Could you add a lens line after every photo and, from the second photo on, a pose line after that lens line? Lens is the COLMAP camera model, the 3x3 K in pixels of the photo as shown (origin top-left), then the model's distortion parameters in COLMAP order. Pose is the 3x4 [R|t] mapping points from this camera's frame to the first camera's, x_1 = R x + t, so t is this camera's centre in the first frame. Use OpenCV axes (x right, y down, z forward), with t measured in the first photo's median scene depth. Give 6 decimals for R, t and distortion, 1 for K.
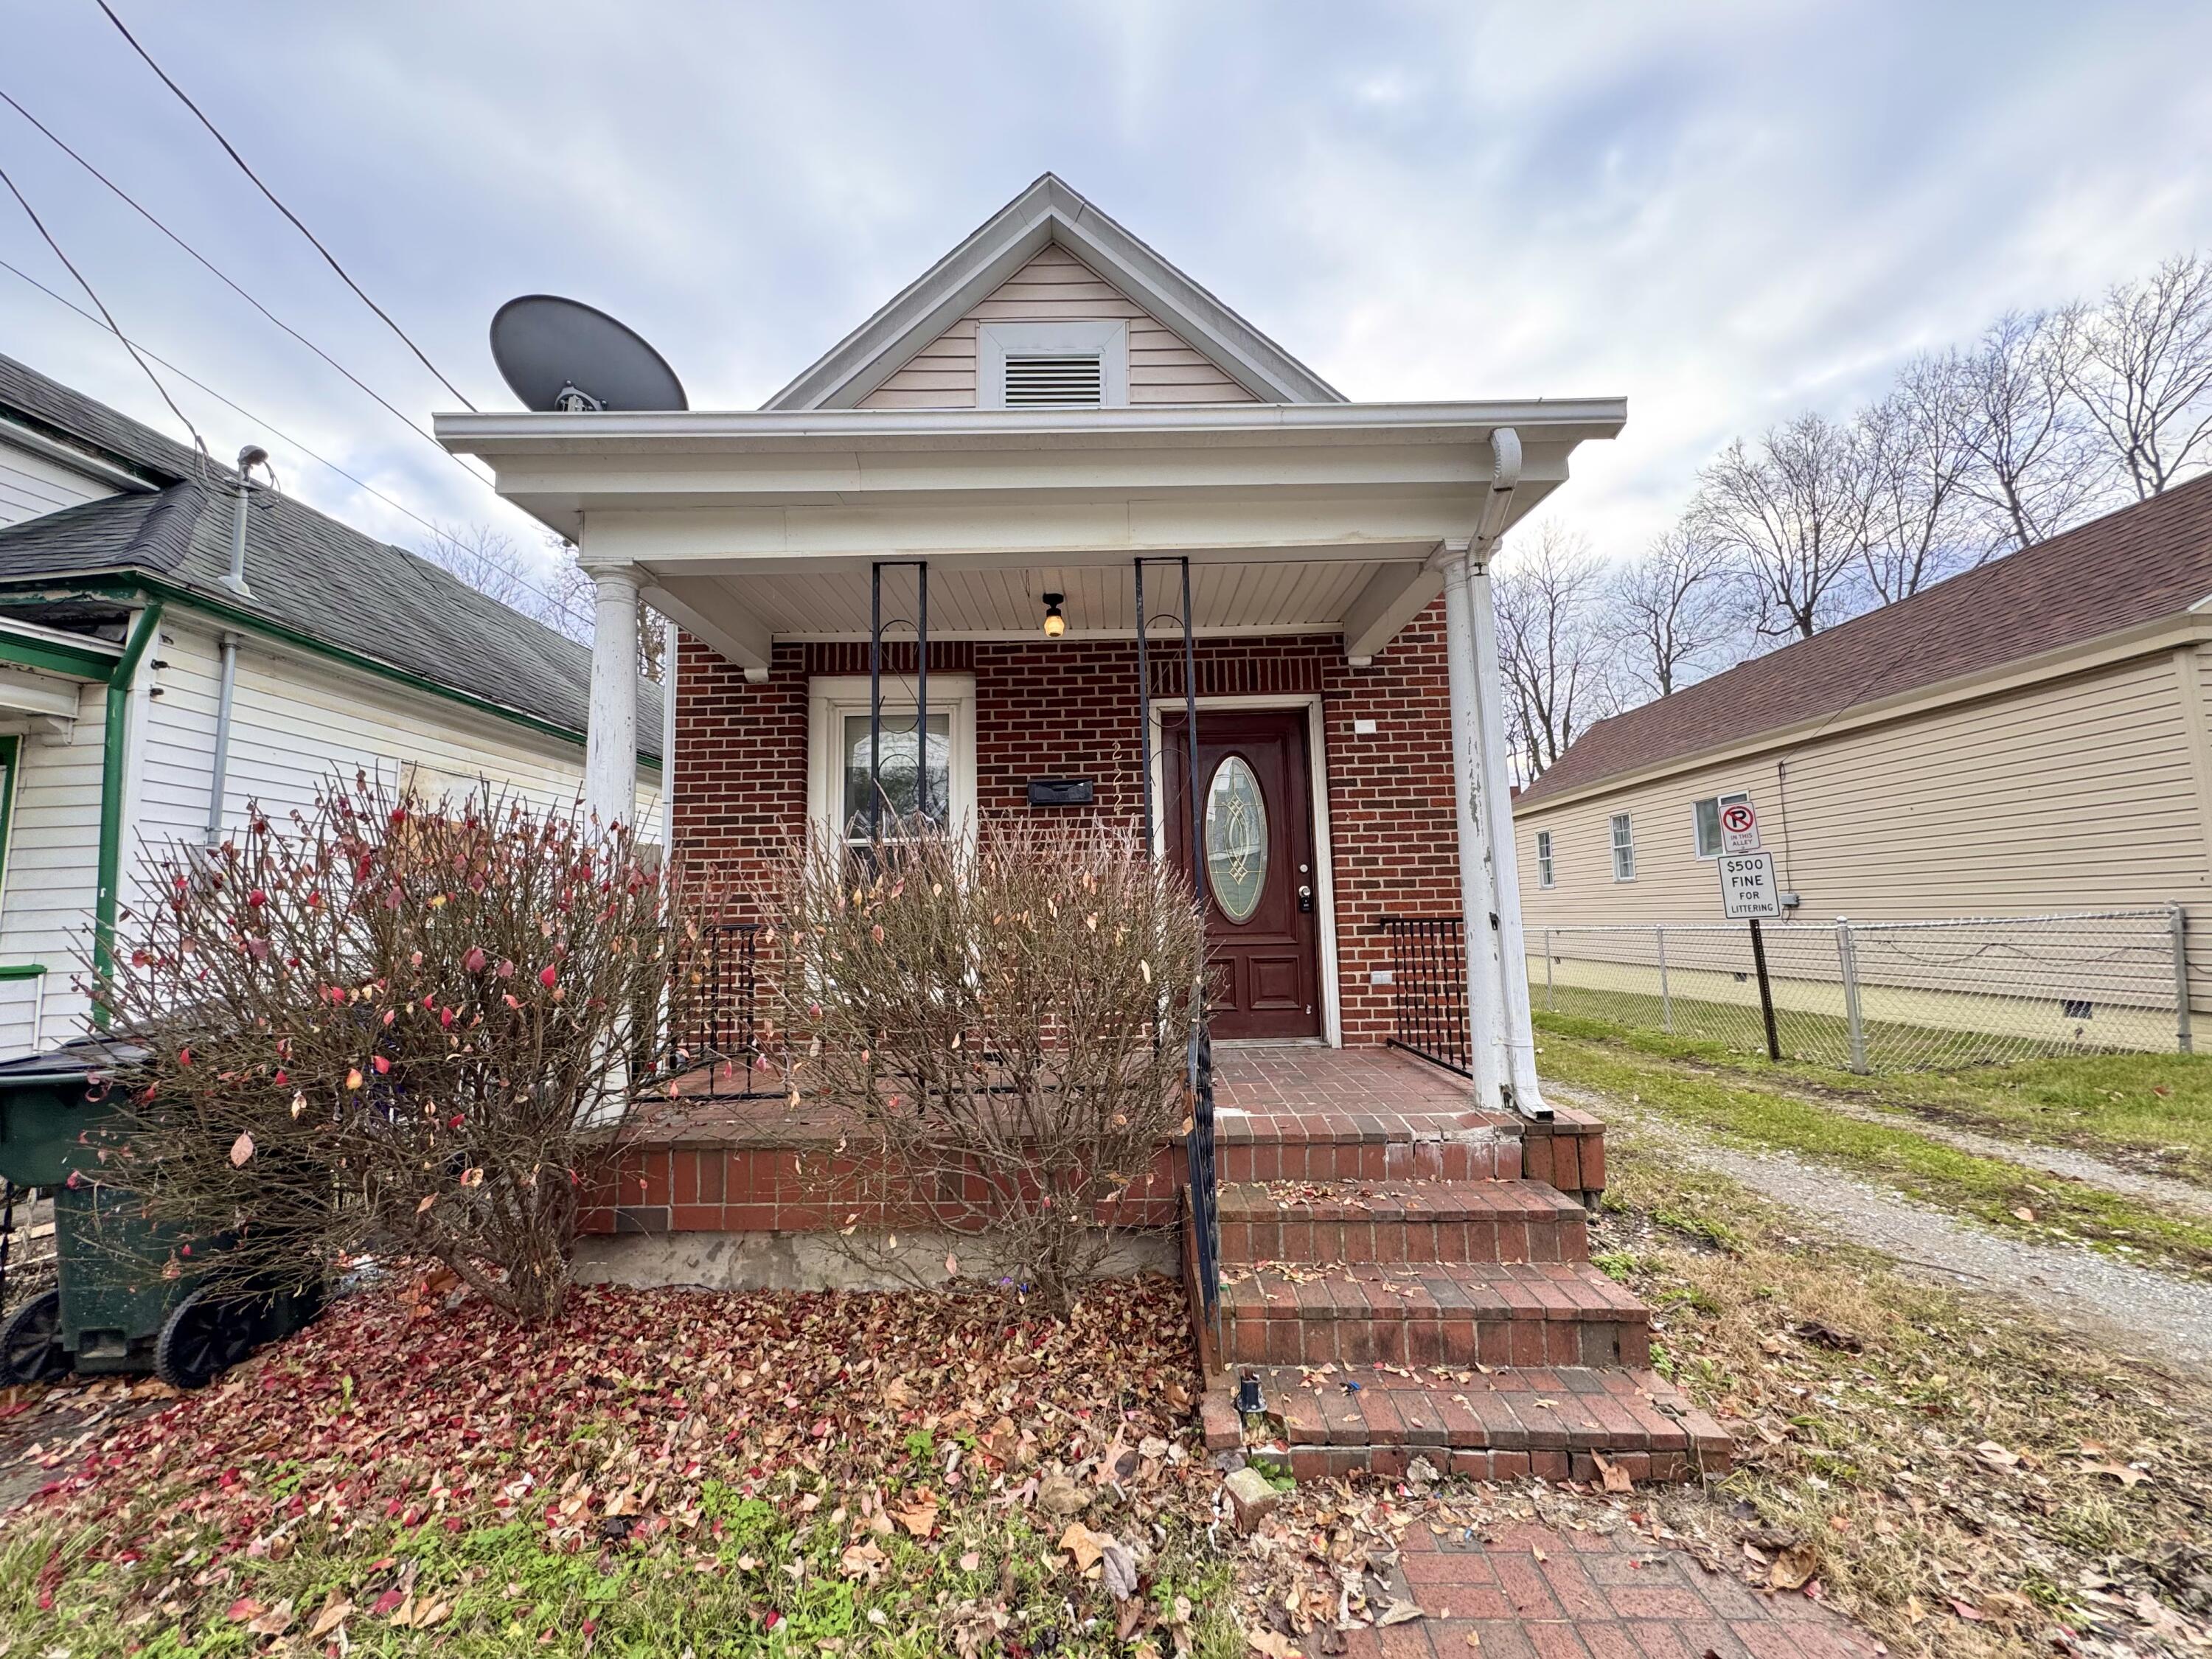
lens RADIAL K [[881.4, 0, 1106.5], [0, 881.4, 820.9], [0, 0, 1]] dist [-0.000568, 0.000188]
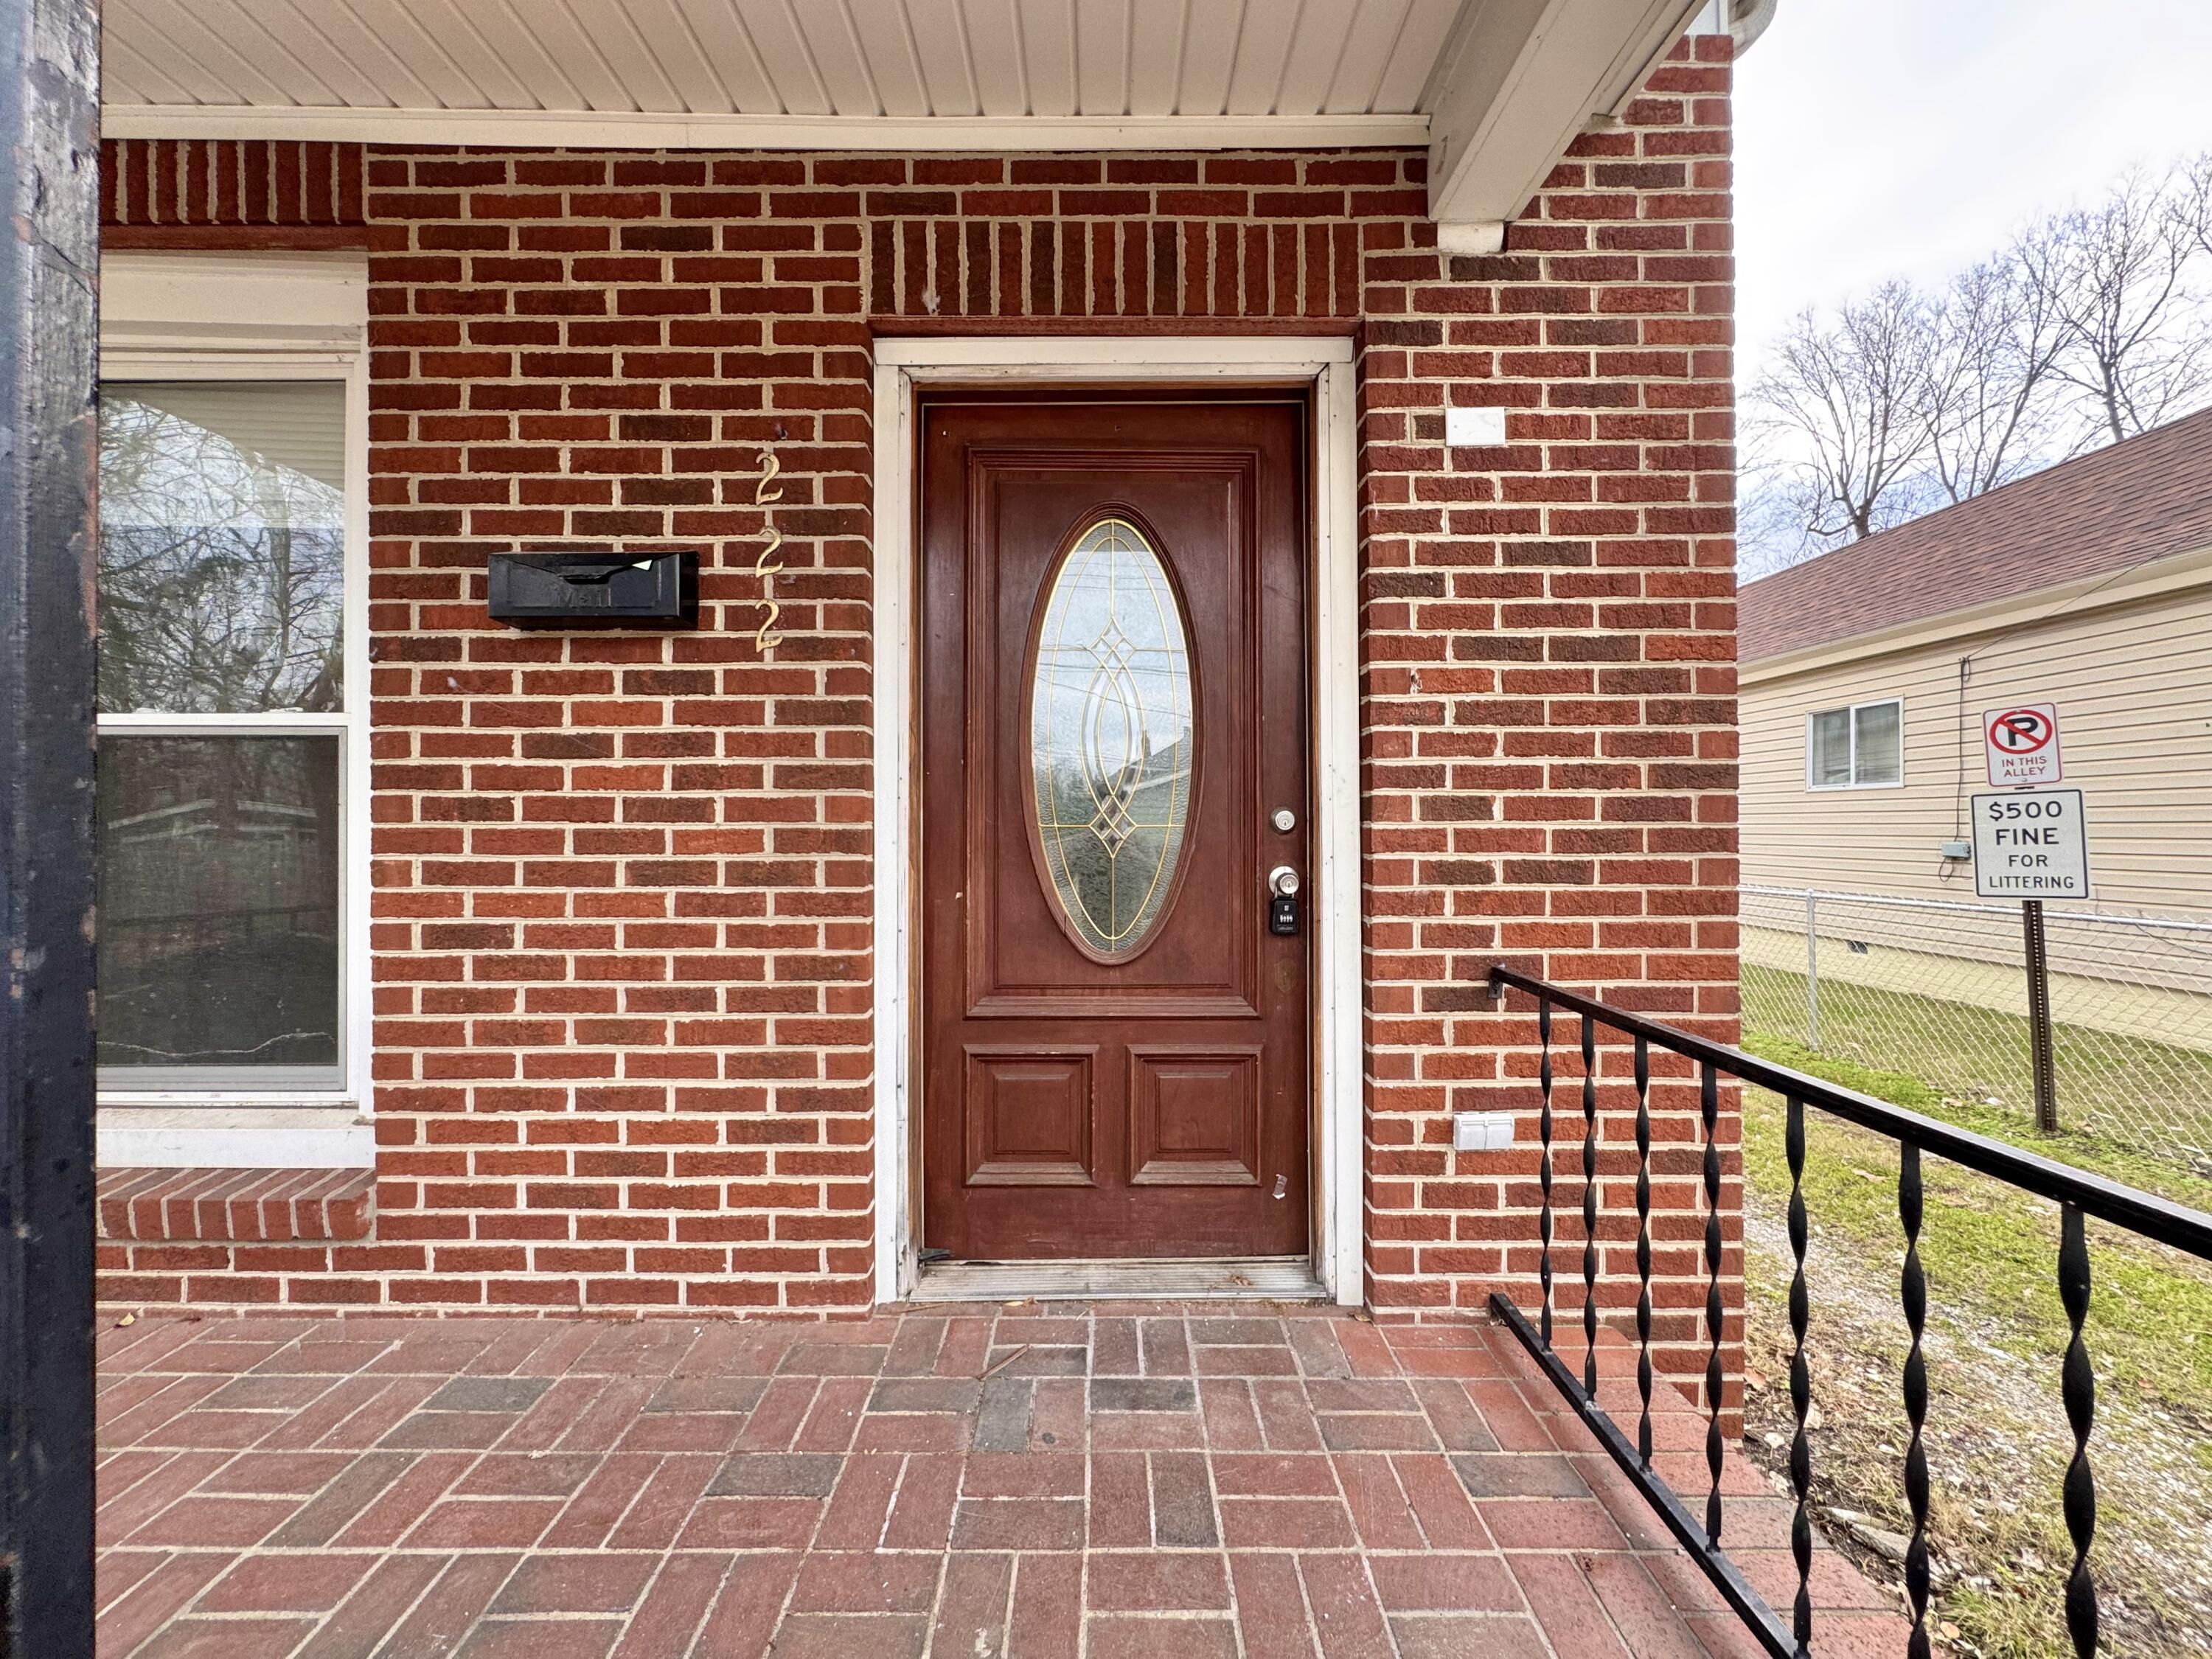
lens RADIAL K [[881.4, 0, 1106.5], [0, 881.4, 820.9], [0, 0, 1]] dist [-0.000568, 0.000188]
pose [[0.999617, 0.022709, 0.015841, 0.143244], [-0.024227, 0.994352, 0.103332, 0.017125], [-0.013405, -0.103676, 0.994521, 0.632047]]
